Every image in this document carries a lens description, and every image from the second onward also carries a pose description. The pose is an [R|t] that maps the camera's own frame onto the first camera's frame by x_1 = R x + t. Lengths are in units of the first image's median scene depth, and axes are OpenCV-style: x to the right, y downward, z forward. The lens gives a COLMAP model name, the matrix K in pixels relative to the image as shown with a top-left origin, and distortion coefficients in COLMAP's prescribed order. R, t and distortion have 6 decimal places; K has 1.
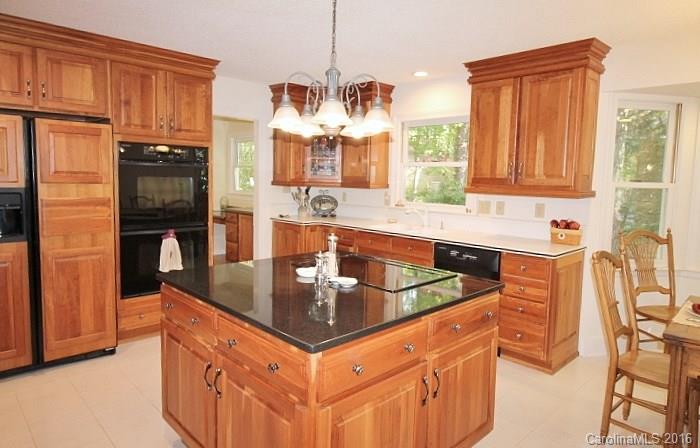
lens RADIAL K [[436.7, 0, 350.4], [0, 436.7, 217.5], [0, 0, 1]] dist [-0.000063, -0.005803]
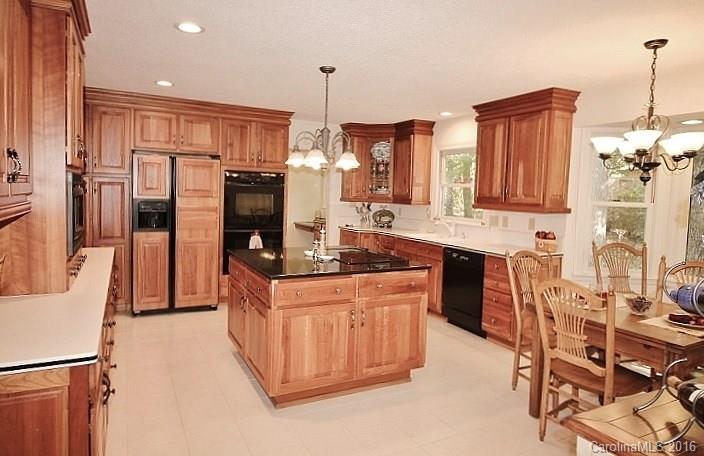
lens RADIAL K [[438.7, 0, 352.8], [0, 438.7, 221.0], [0, 0, 1]] dist [0.005669, -0.000984]
pose [[0.959398, 0.026125, -0.280842, 0.322773], [-0.036161, 0.998877, -0.030611, 0.033230], [0.279727, 0.039523, 0.959266, -0.330088]]
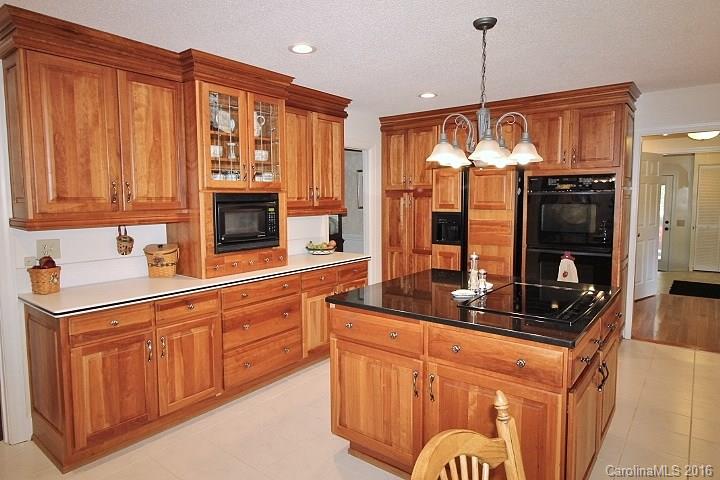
lens RADIAL K [[442.8, 0, 358.7], [0, 442.8, 238.1], [0, 0, 1]] dist [0.029706, -0.000672]
pose [[0.152932, 0.067043, -0.985960, 0.658133], [-0.085411, 0.994860, 0.054400, -0.024227], [0.984539, 0.075893, 0.157872, 0.314498]]
